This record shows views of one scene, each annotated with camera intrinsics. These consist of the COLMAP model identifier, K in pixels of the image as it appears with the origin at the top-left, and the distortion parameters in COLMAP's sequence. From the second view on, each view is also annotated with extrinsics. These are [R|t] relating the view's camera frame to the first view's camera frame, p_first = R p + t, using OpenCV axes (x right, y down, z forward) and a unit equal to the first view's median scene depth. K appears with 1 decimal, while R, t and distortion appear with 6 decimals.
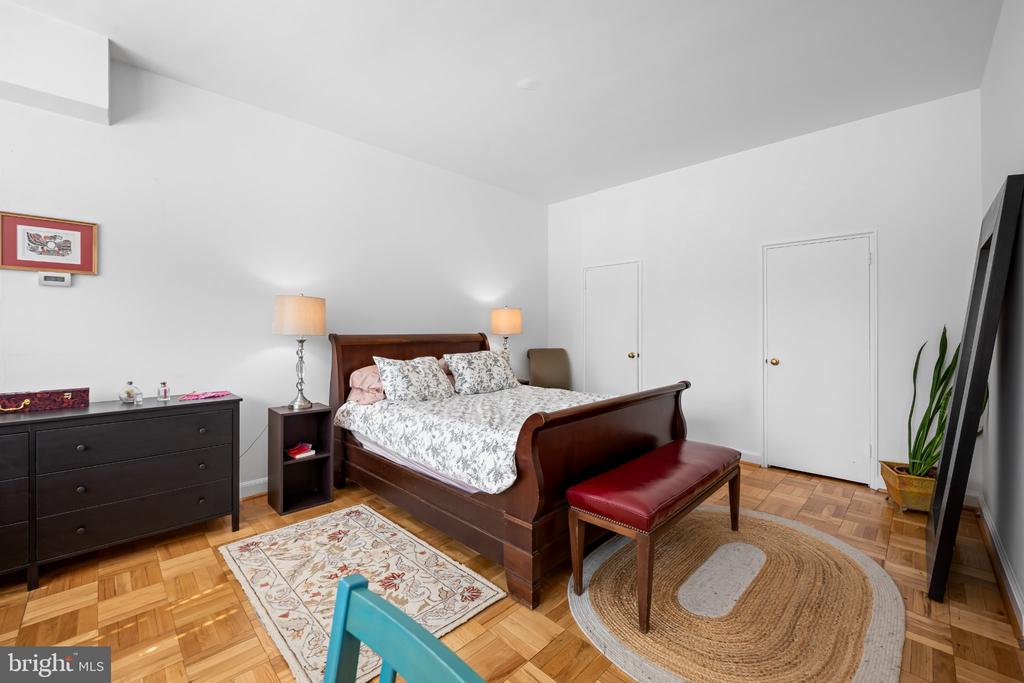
lens RADIAL K [[413.9, 0, 505.7], [0, 413.9, 335.9], [0, 0, 1]] dist [-0.008023, 0.000965]
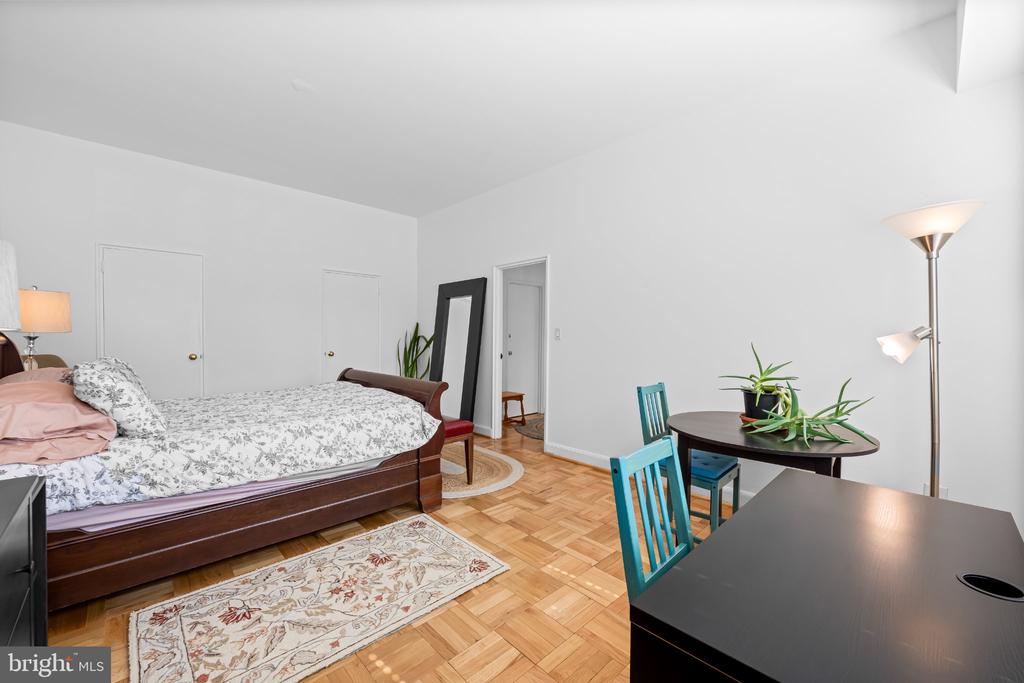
lens RADIAL K [[413.9, 0, 511.6], [0, 413.9, 336.3], [0, 0, 1]] dist [-0.008023, 0.000965]
pose [[0.014129, 0.001230, 0.999899, -1.196220], [0.001515, 0.999998, -0.001252, 0.007129], [-0.999899, 0.001533, 0.014127, 0.558621]]
